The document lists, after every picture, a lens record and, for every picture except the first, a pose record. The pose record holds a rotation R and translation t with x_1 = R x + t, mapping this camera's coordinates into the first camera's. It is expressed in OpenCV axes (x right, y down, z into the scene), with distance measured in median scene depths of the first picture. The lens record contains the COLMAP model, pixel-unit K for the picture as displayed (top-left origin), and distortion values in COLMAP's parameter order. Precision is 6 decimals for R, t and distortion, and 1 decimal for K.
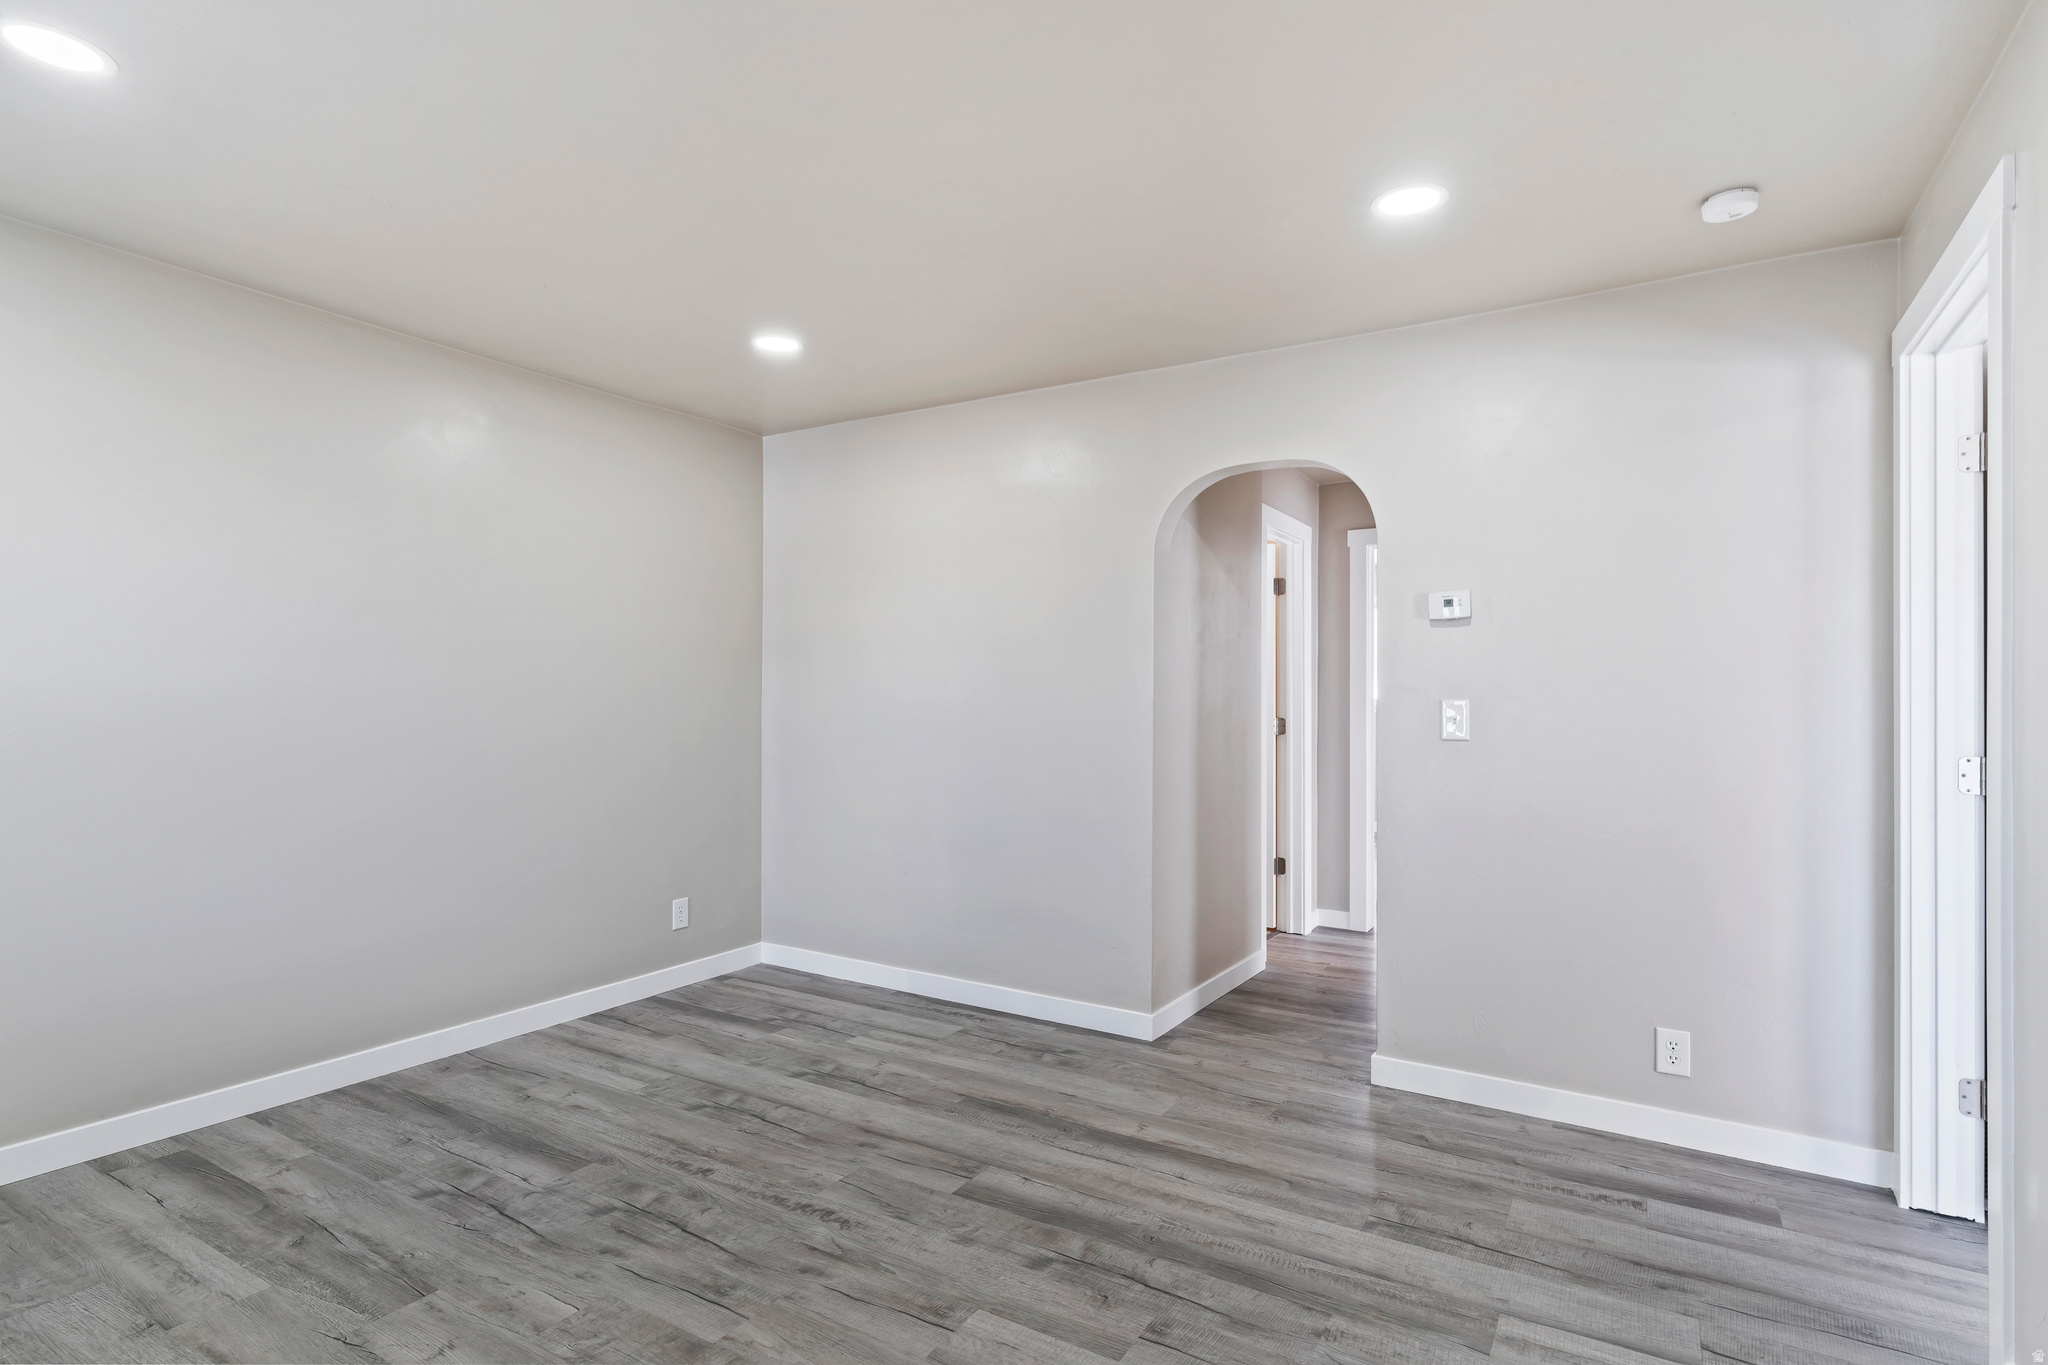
lens RADIAL K [[1028.5, 0, 1027.3], [0, 1028.5, 662.7], [0, 0, 1]] dist [0.001524, 0.001161]
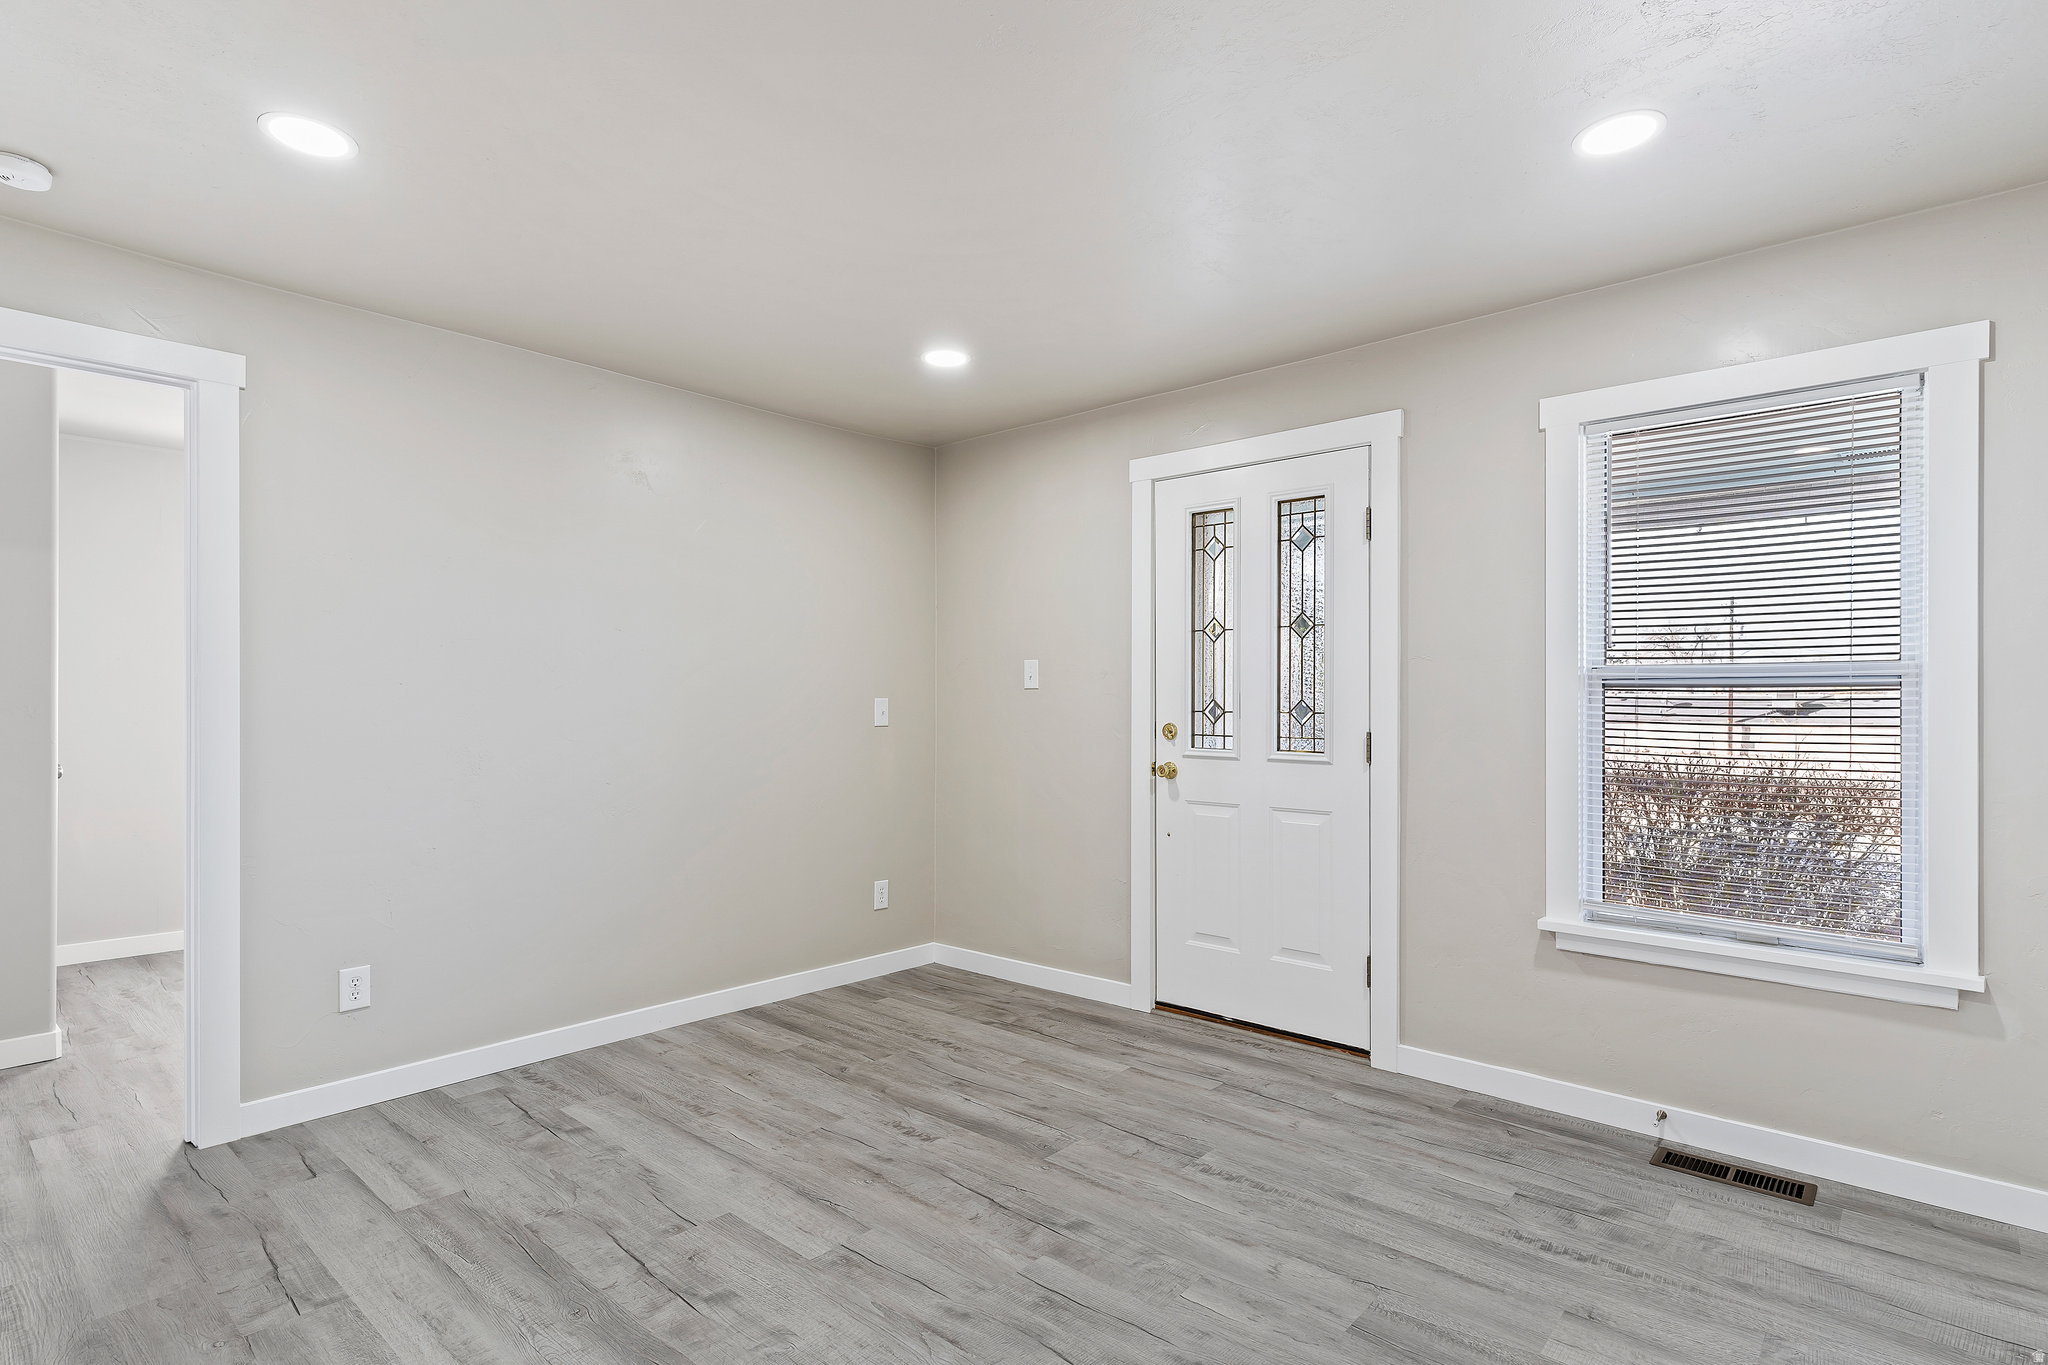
lens RADIAL K [[1028.5, 0, 1013.2], [0, 1028.5, 695.7], [0, 0, 1]] dist [0.001524, 0.001161]
pose [[-0.982328, -0.007886, 0.187003, -0.341555], [-0.014810, 0.999254, -0.035660, 0.051946], [-0.186582, -0.037799, -0.981712, 1.534289]]
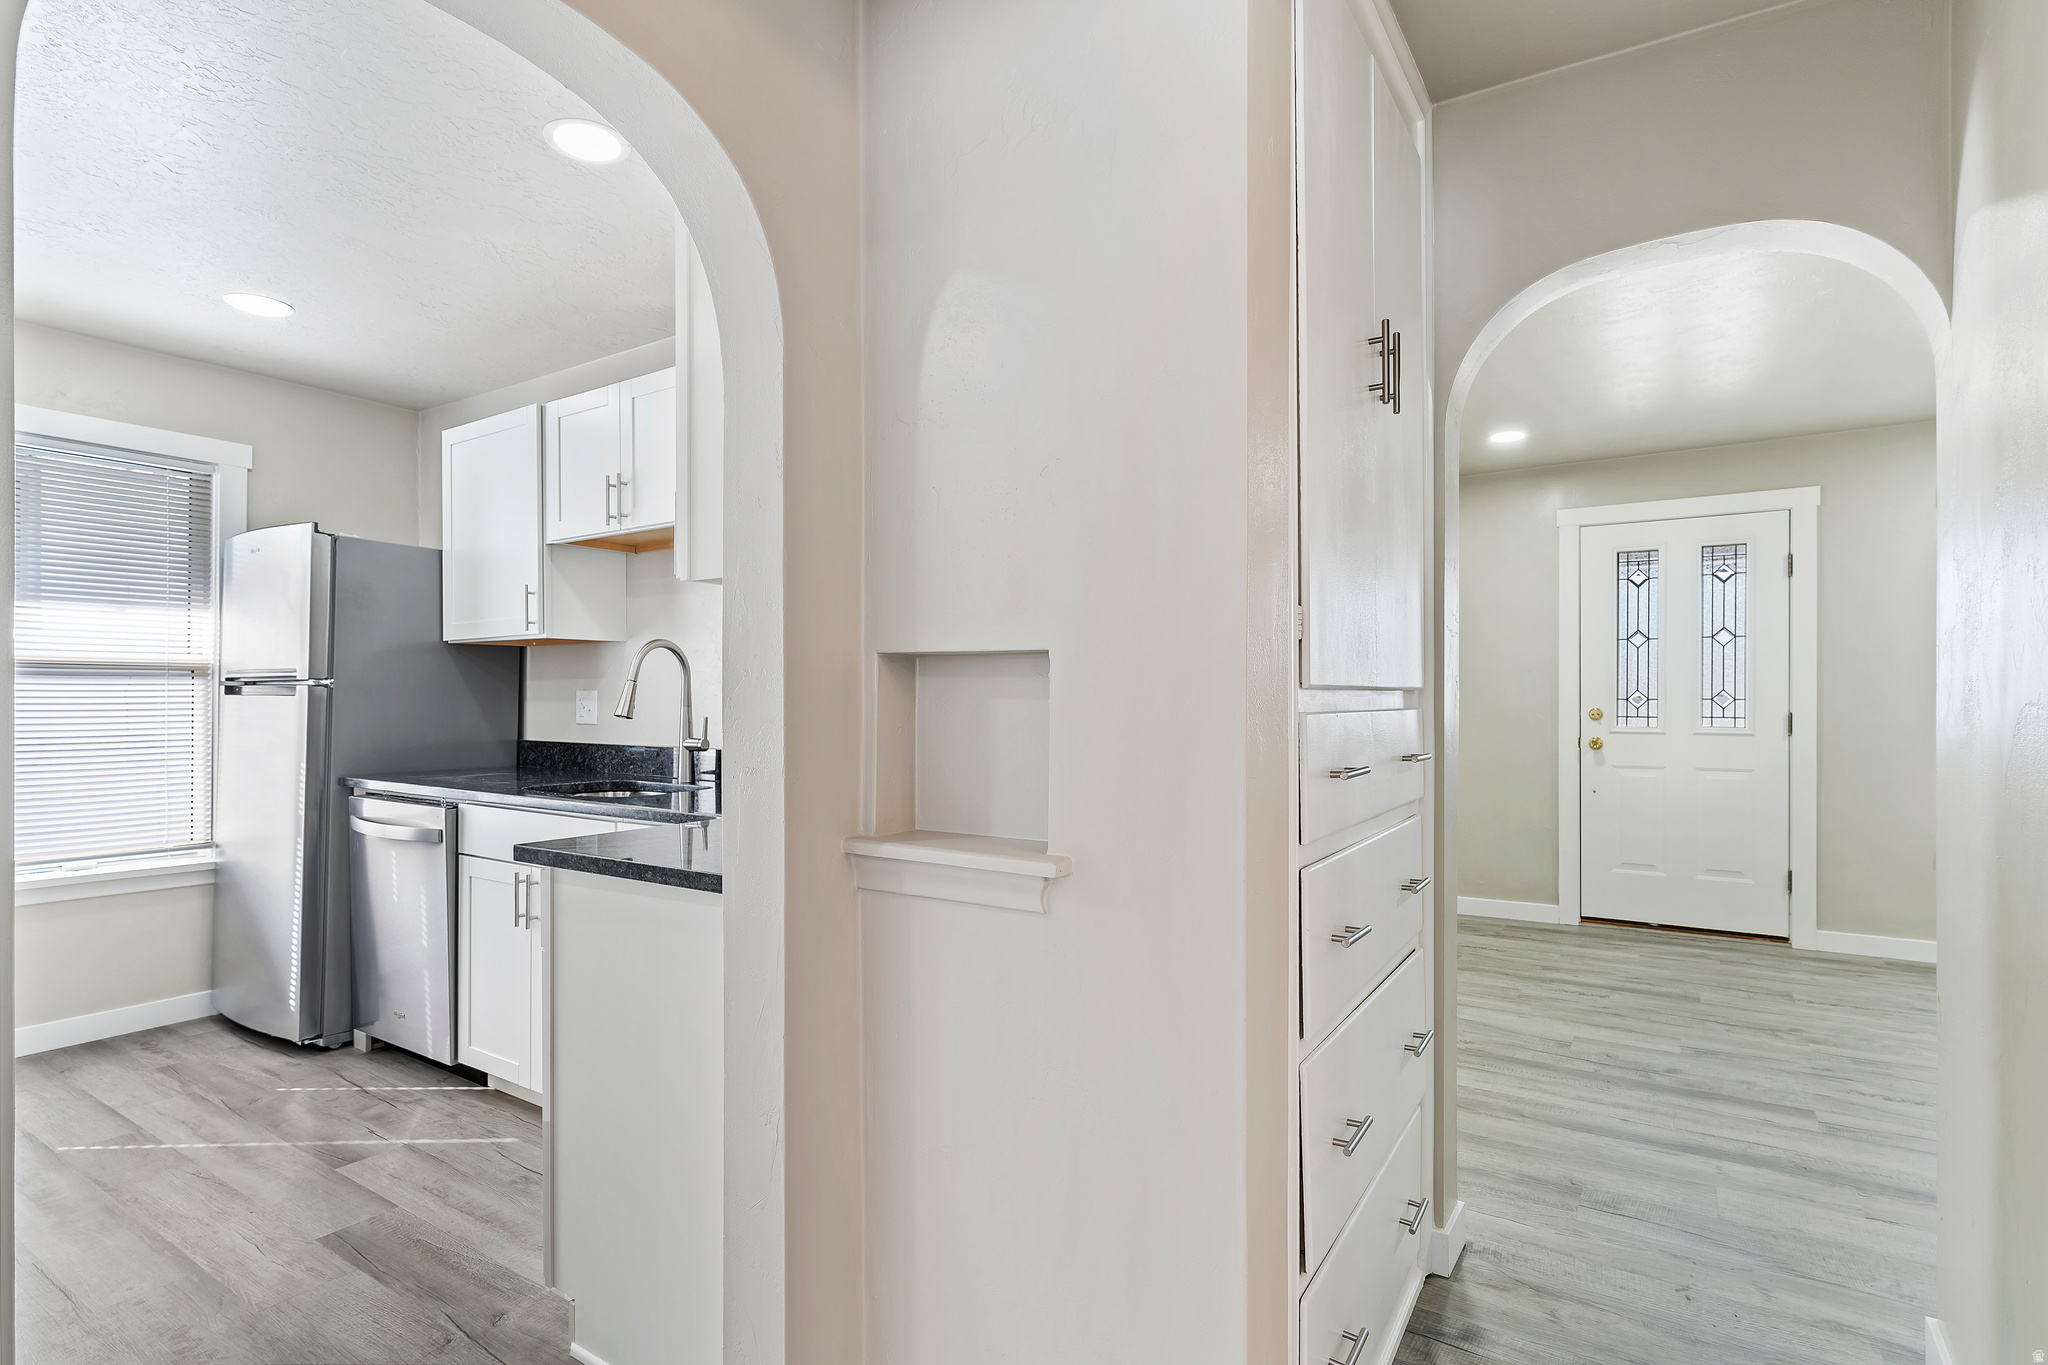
lens RADIAL K [[1028.5, 0, 1011.5], [0, 1028.5, 691.4], [0, 0, 1]] dist [0.001524, 0.001161]
pose [[-0.999339, -0.007882, 0.035491, 0.732920], [-0.009211, 0.999257, -0.037437, 0.087224], [-0.035170, -0.037739, -0.998669, 2.039174]]
